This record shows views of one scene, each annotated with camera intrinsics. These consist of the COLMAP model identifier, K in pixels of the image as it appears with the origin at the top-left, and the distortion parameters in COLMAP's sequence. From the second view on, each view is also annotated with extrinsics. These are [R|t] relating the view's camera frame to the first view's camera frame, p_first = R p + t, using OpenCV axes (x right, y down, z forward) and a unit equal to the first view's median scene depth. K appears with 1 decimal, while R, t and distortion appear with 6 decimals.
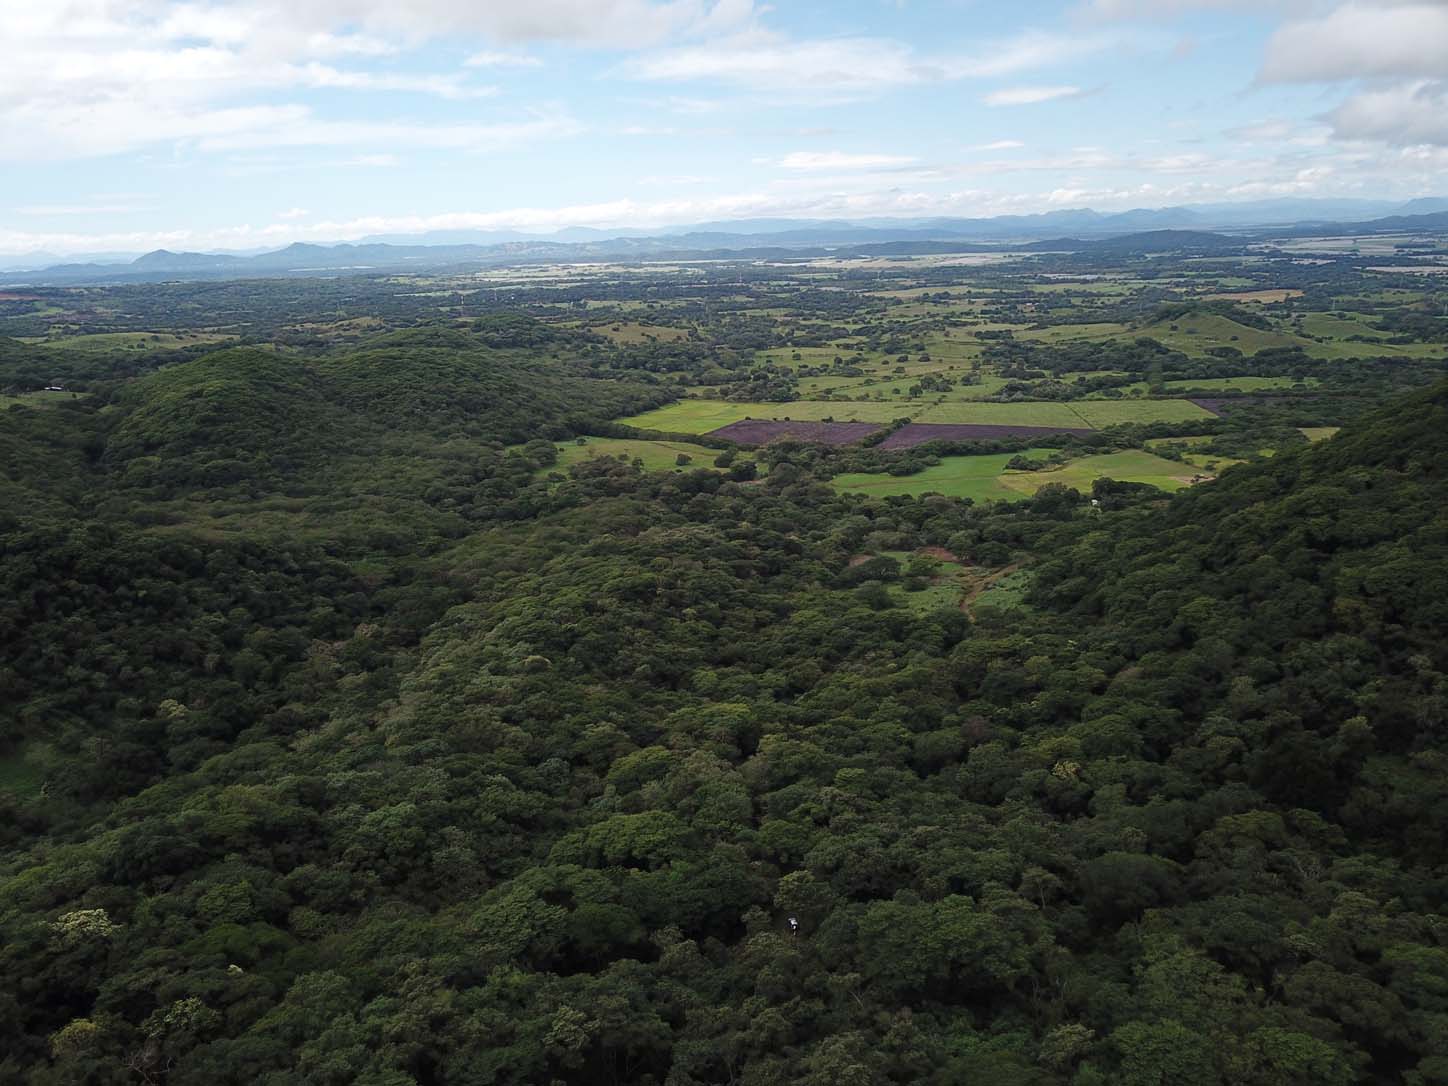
lens RADIAL K [[1117.6, 0, 724.0], [0, 1117.6, 543.0], [0, 0, 1]] dist [0.001994, -0.012239]
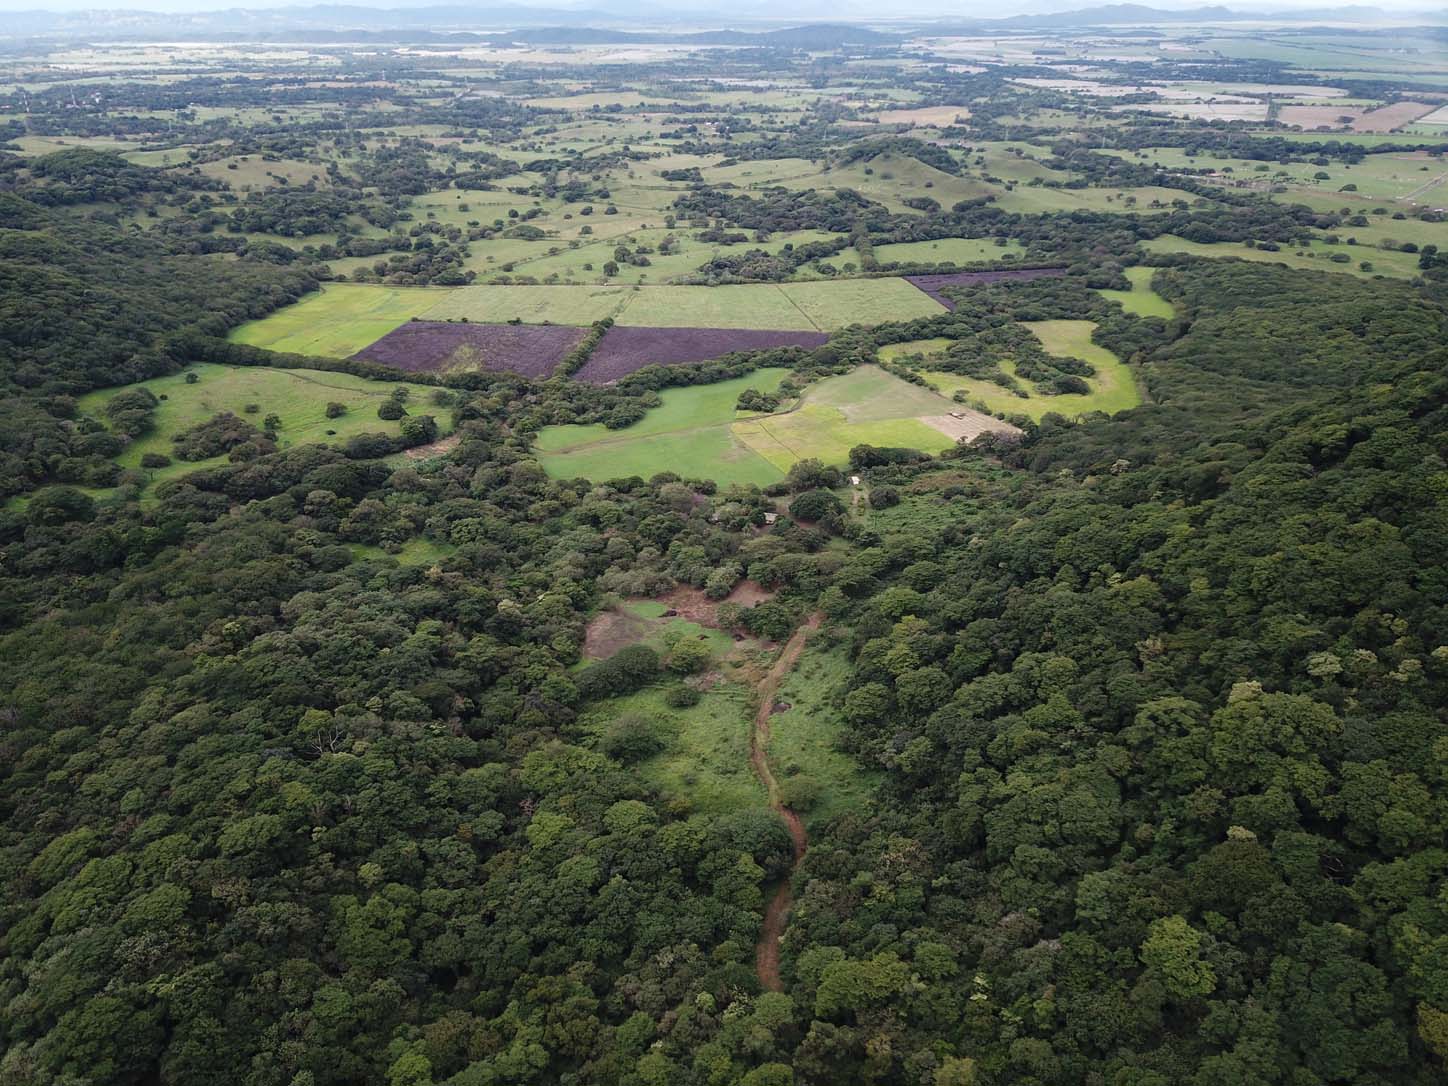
lens RADIAL K [[1117.6, 0, 724.0], [0, 1117.6, 543.0], [0, 0, 1]] dist [0.001994, -0.012239]
pose [[0.958447, -0.088466, 0.271207, 0.001768], [0.040086, 0.983033, 0.178997, -0.061028], [-0.282440, -0.160688, 0.945731, 0.096182]]
